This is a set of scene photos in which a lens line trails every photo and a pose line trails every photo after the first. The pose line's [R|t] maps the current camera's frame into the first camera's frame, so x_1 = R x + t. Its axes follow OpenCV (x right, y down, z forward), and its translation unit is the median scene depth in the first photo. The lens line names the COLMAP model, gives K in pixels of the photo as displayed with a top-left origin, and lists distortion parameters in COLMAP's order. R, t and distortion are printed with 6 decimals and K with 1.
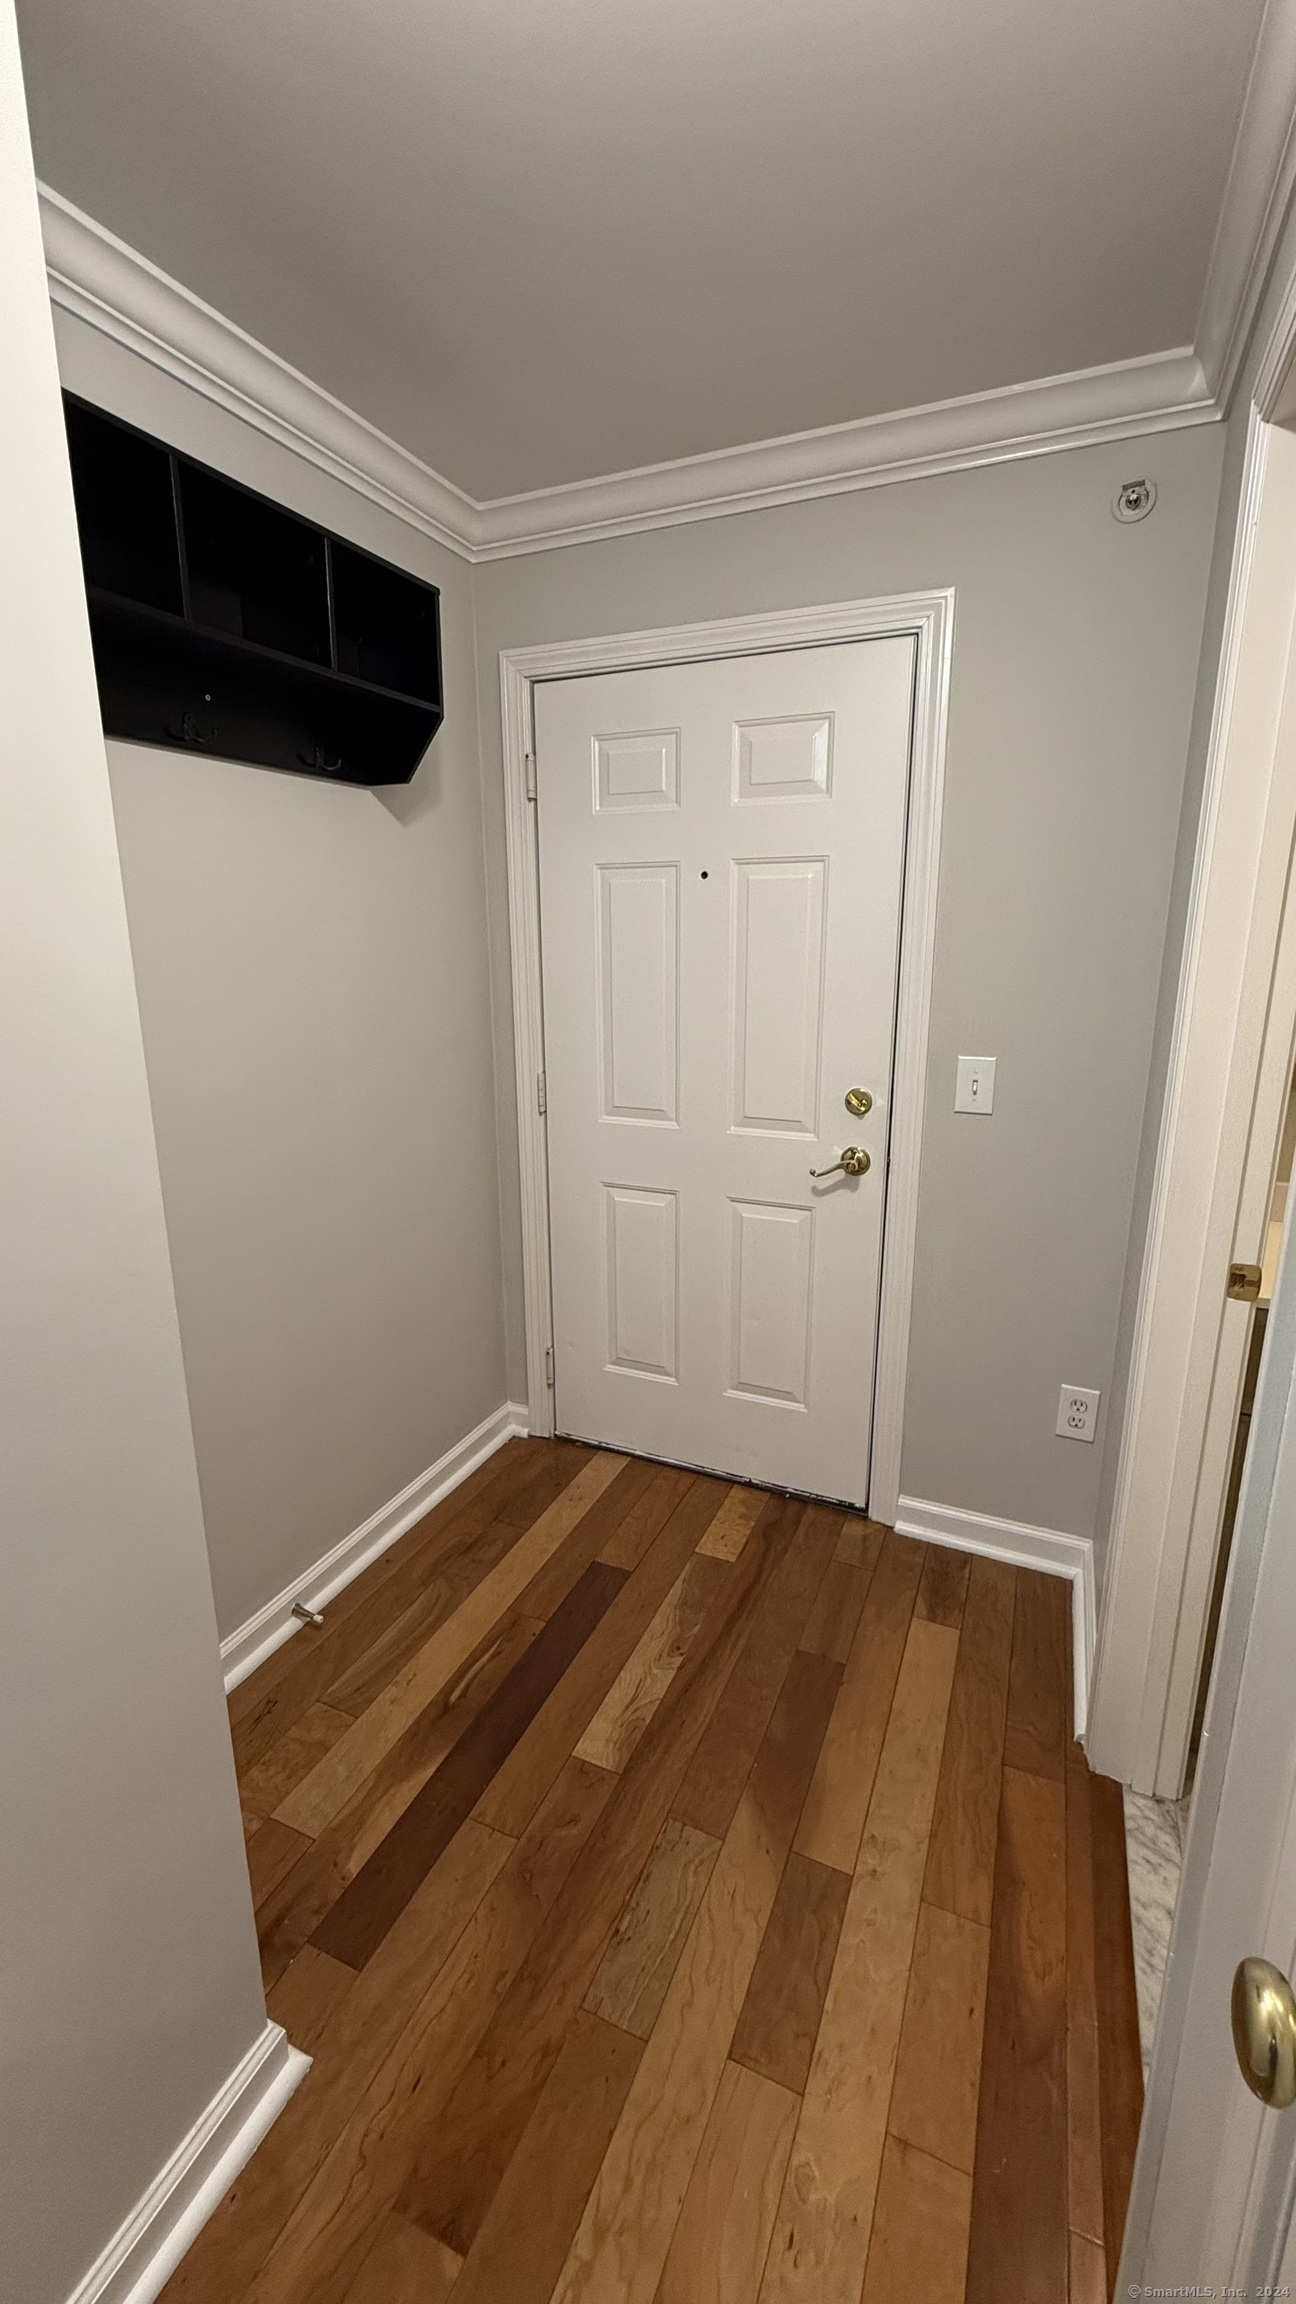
lens RADIAL K [[916.3, 0, 648.0], [0, 916.3, 1152.0], [0, 0, 1]] dist [-0.000423, 0.000056]
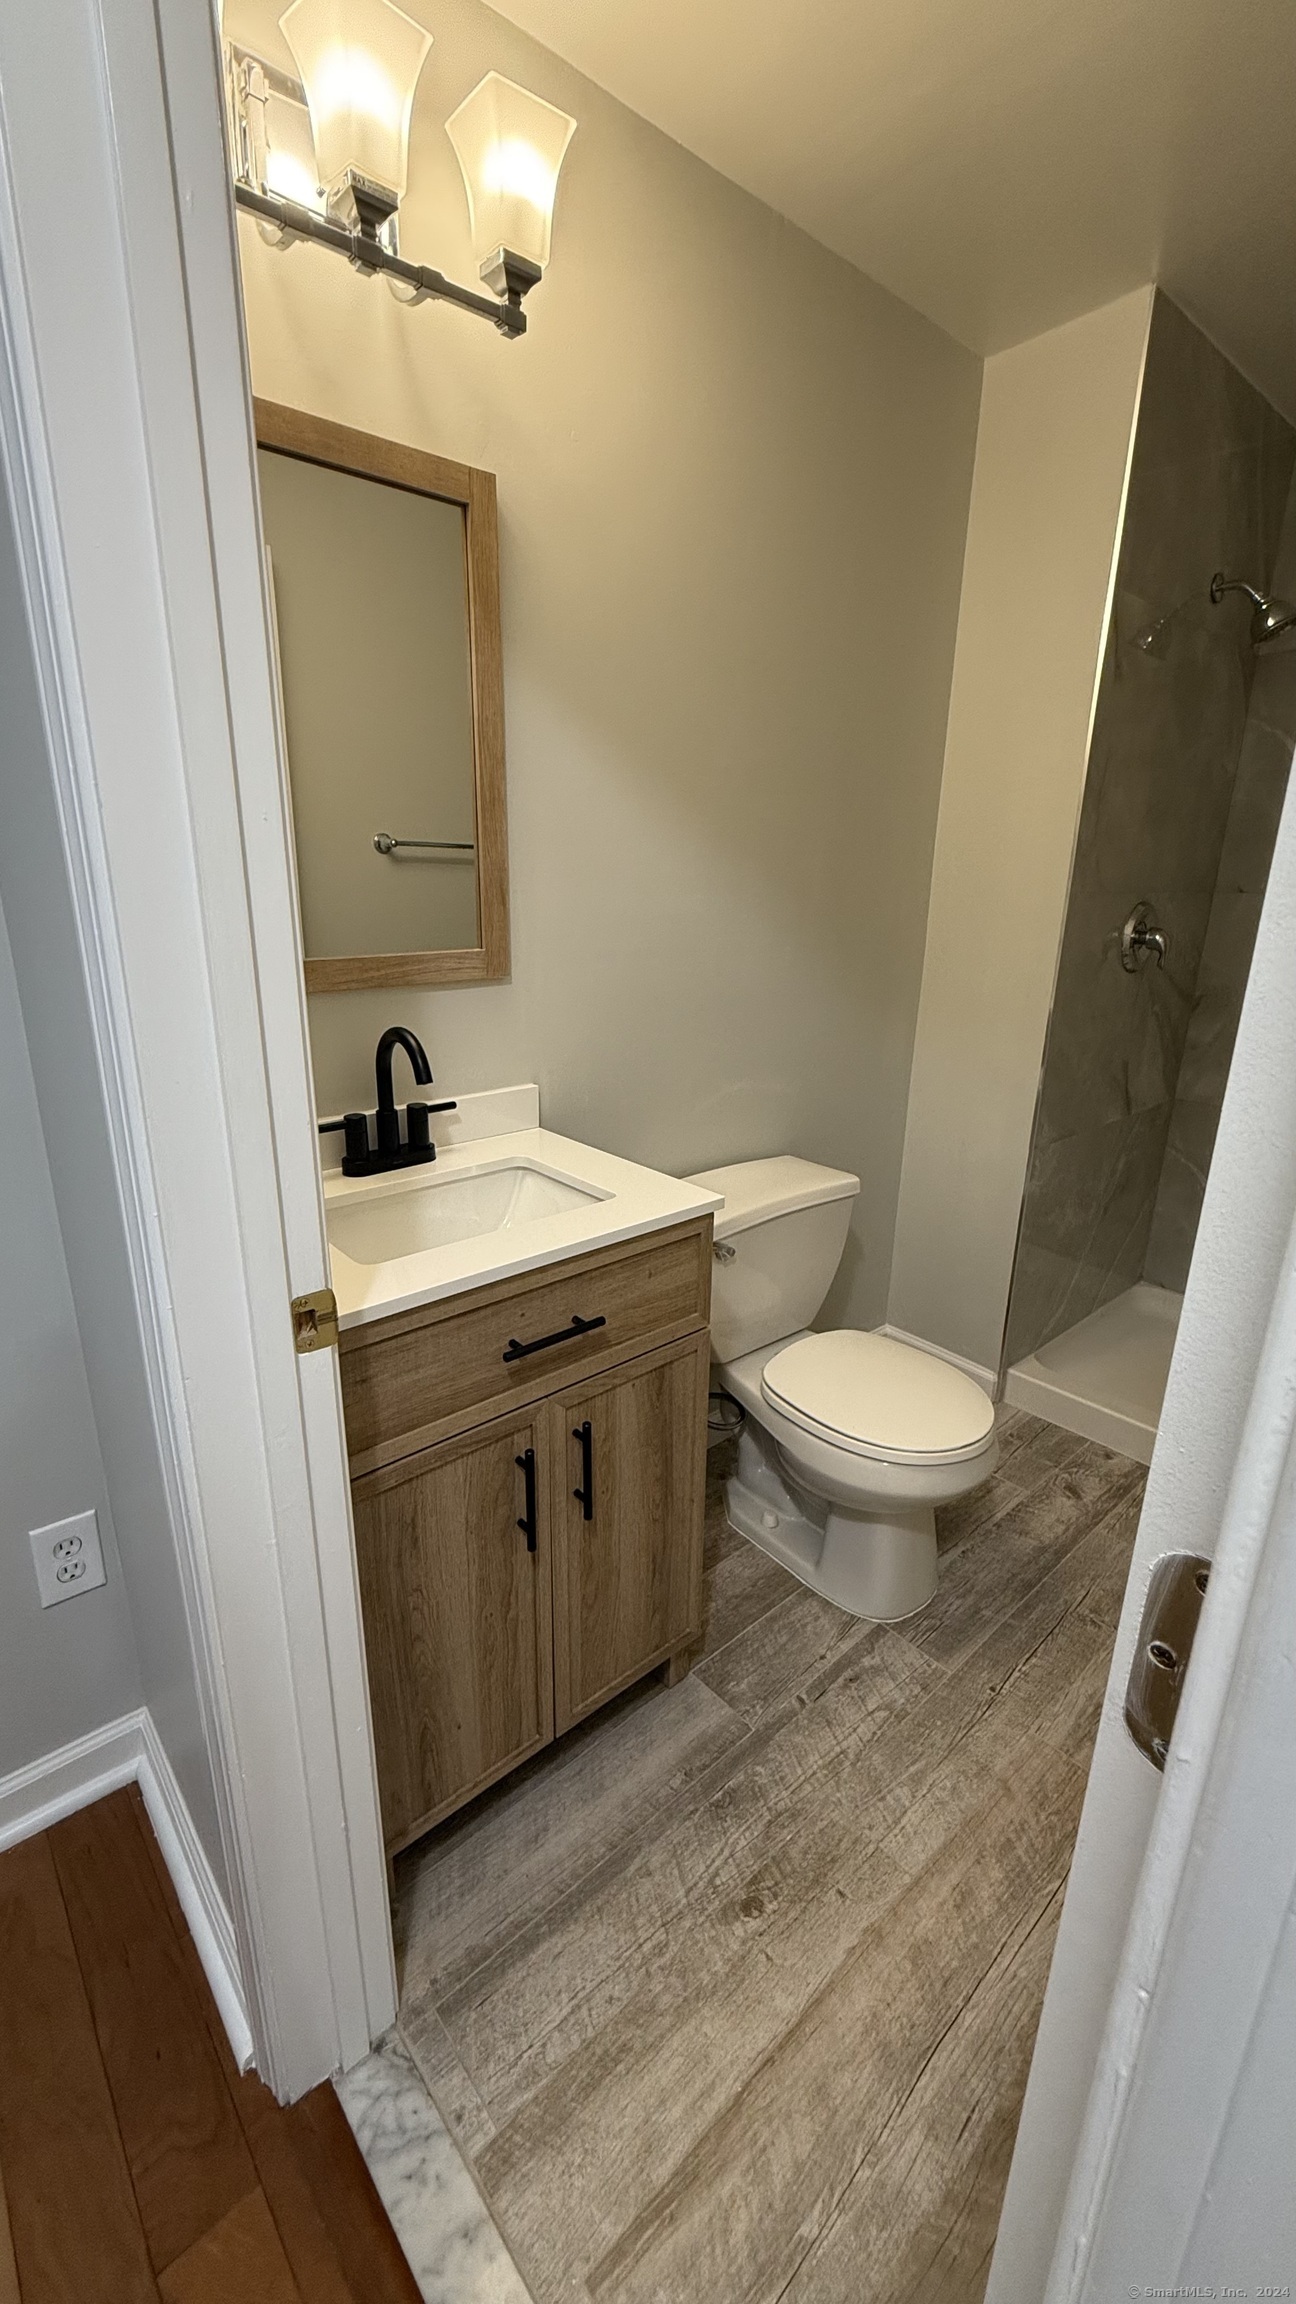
lens RADIAL K [[916.3, 0, 648.0], [0, 916.3, 1152.0], [0, 0, 1]] dist [-0.000423, 0.000056]
pose [[0.422218, -0.249589, 0.871457, 0.202207], [0.187698, 0.964585, 0.185322, -0.030702], [-0.886849, 0.085325, 0.454113, 0.431849]]
